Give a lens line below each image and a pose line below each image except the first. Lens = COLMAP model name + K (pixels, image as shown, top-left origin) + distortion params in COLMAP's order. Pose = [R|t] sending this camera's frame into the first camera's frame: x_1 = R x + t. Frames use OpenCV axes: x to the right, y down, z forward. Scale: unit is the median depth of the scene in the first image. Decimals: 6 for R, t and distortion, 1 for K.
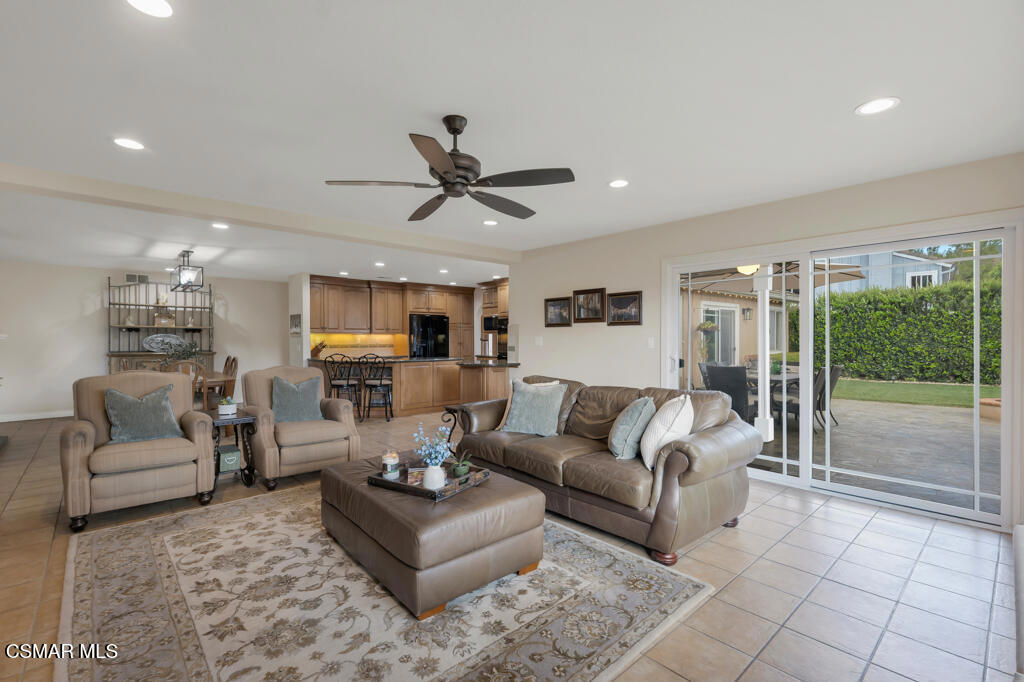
lens RADIAL K [[465.9, 0, 512.9], [0, 465.9, 339.3], [0, 0, 1]] dist [0.002906, 0.000242]
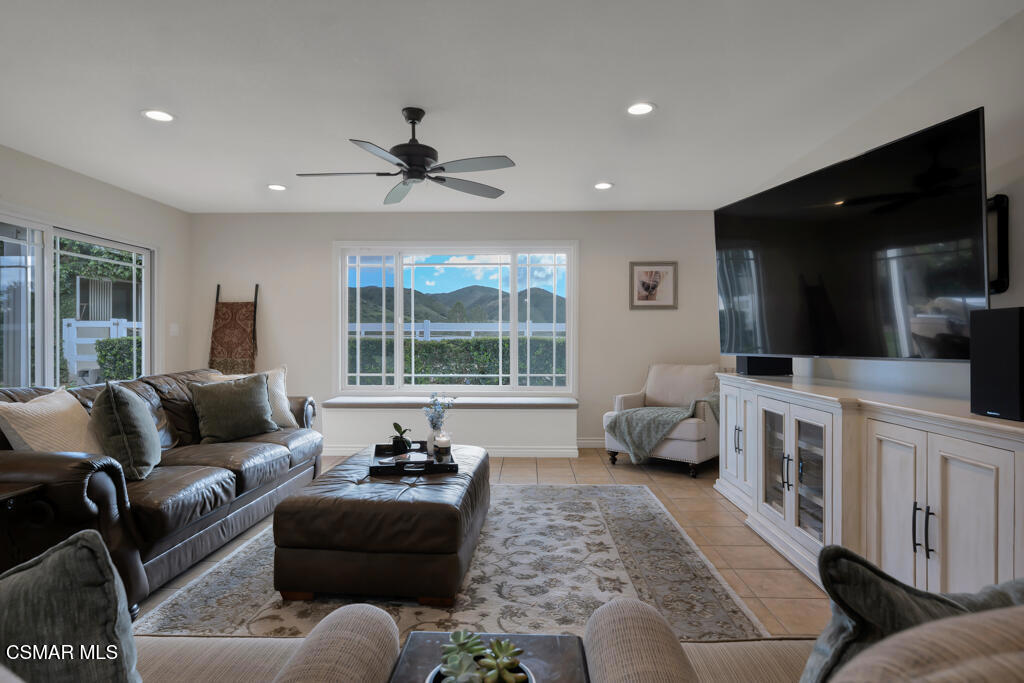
lens RADIAL K [[560.0, 0, 511.4], [0, 560.0, 337.1], [0, 0, 1]] dist [0.000468, 0.000009]
pose [[-0.723722, 0.006312, 0.690063, -1.243127], [0.007603, 0.999970, -0.001172, 0.057353], [-0.690050, 0.004398, -0.723749, 1.879026]]
